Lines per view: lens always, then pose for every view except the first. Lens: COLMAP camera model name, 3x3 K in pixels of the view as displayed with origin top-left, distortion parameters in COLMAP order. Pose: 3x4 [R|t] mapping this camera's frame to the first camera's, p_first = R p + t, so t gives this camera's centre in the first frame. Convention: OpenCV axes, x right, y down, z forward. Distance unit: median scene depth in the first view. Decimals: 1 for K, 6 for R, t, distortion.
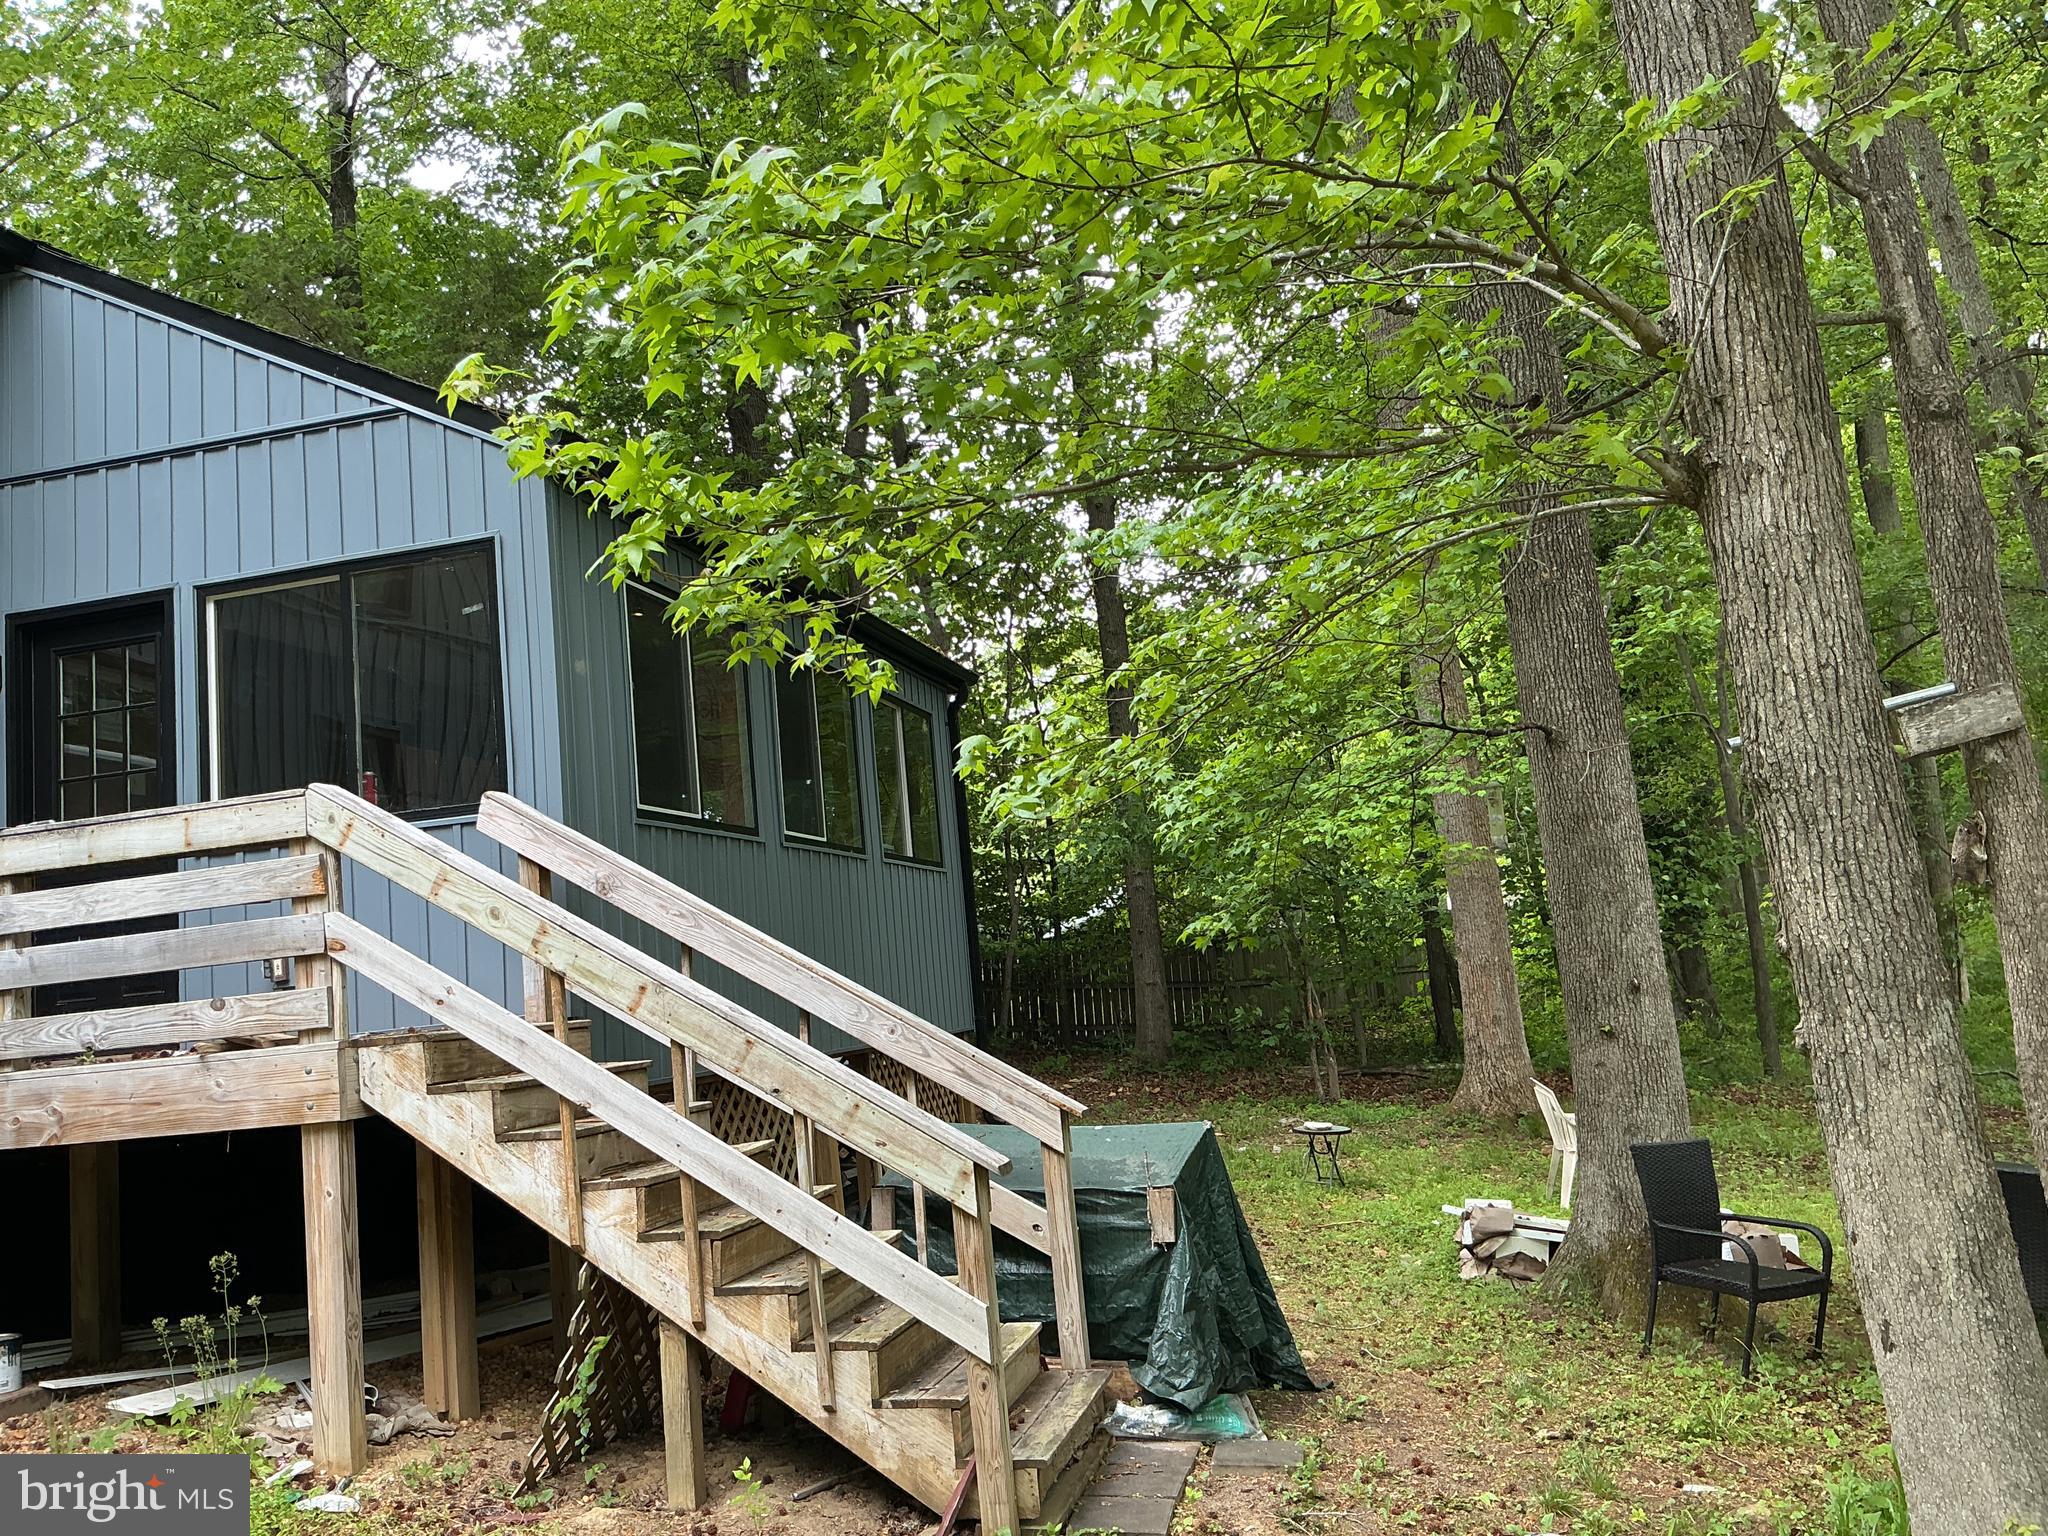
lens RADIAL K [[1691.1, 0, 1024.0], [0, 1691.1, 768.0], [0, 0, 1]] dist [0.145516, -0.243233]
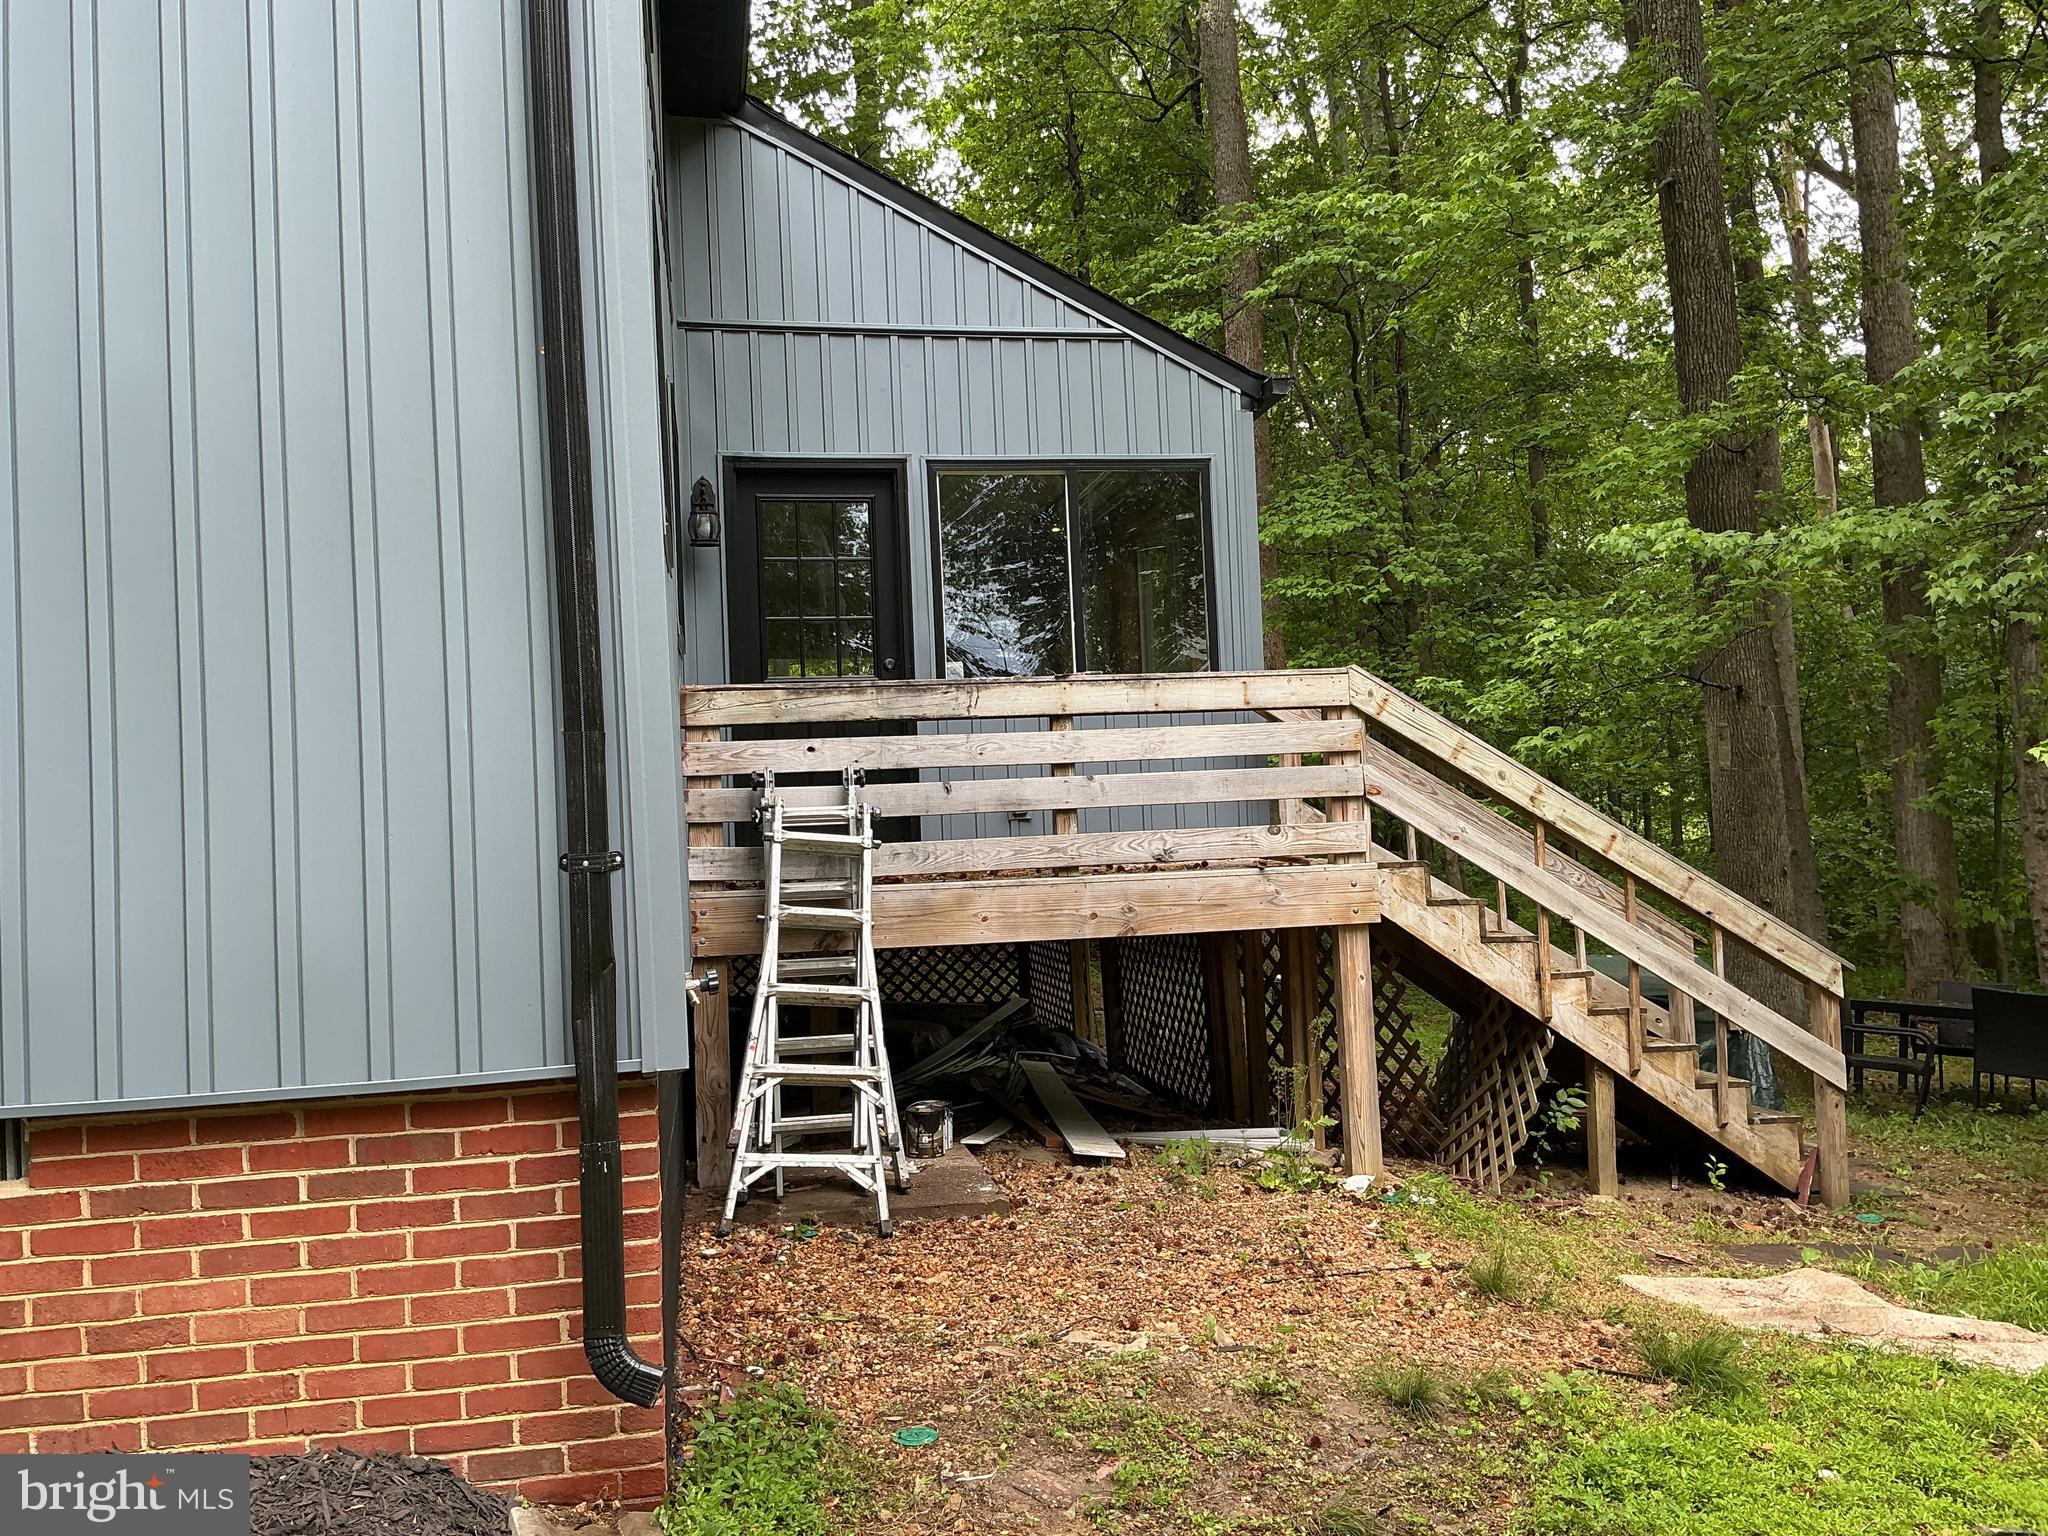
lens RADIAL K [[1691.1, 0, 1024.0], [0, 1691.1, 768.0], [0, 0, 1]] dist [0.145516, -0.243233]
pose [[0.904800, 0.067804, 0.420404, -1.177790], [-0.094235, 0.994647, 0.042394, 0.055629], [-0.415279, -0.077975, 0.906346, -0.062245]]
